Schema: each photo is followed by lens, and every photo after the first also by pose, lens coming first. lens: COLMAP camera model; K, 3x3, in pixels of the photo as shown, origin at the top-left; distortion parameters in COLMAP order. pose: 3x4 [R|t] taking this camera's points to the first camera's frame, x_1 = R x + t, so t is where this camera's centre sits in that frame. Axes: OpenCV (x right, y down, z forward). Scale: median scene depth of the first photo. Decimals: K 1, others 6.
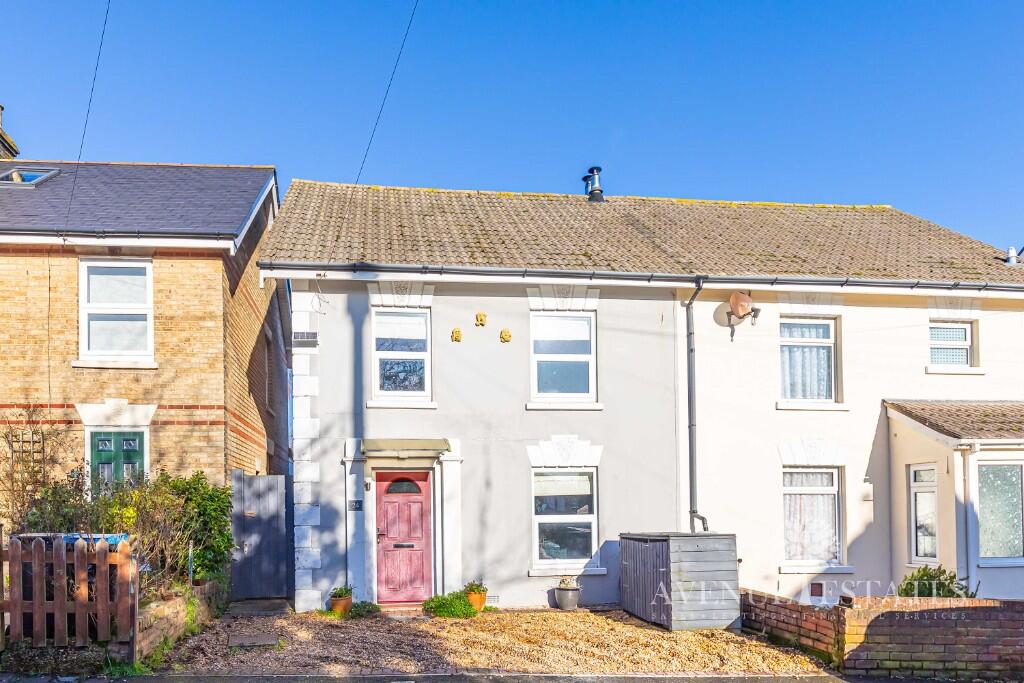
lens RADIAL K [[489.7, 0, 512.6], [0, 489.7, 342.1], [0, 0, 1]] dist [0.000697, 0.000355]
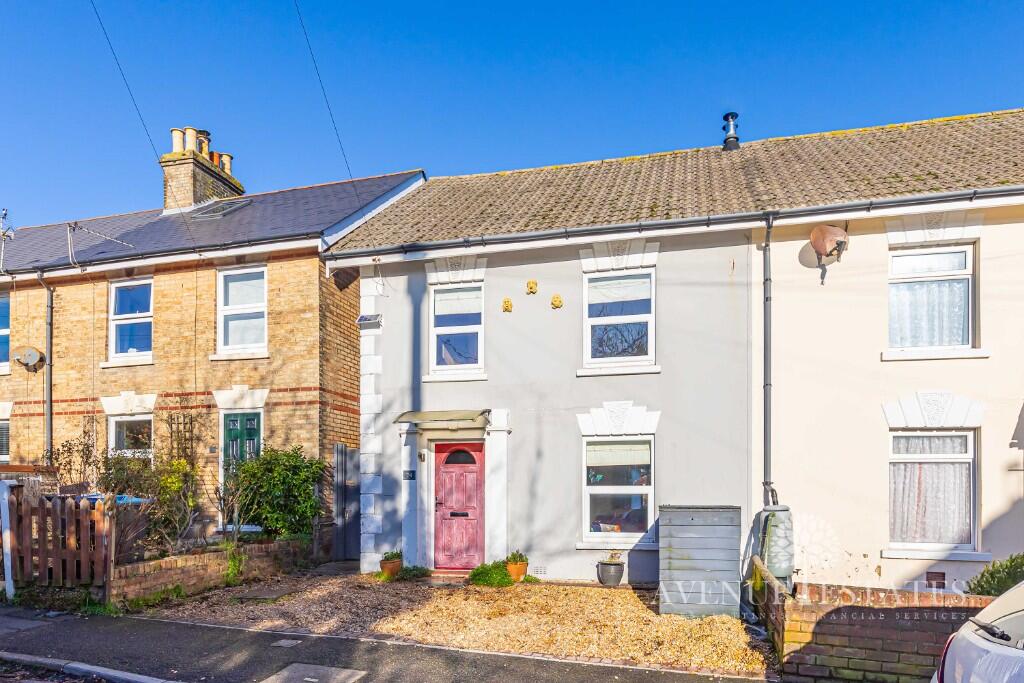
lens RADIAL K [[489.7, 0, 571.4], [0, 489.7, 329.1], [0, 0, 1]] dist [0.000697, 0.000355]
pose [[0.963418, -0.076240, -0.256929, 0.275260], [0.081538, 0.996620, 0.010011, 0.035994], [0.255298, -0.030594, 0.966378, 0.077961]]
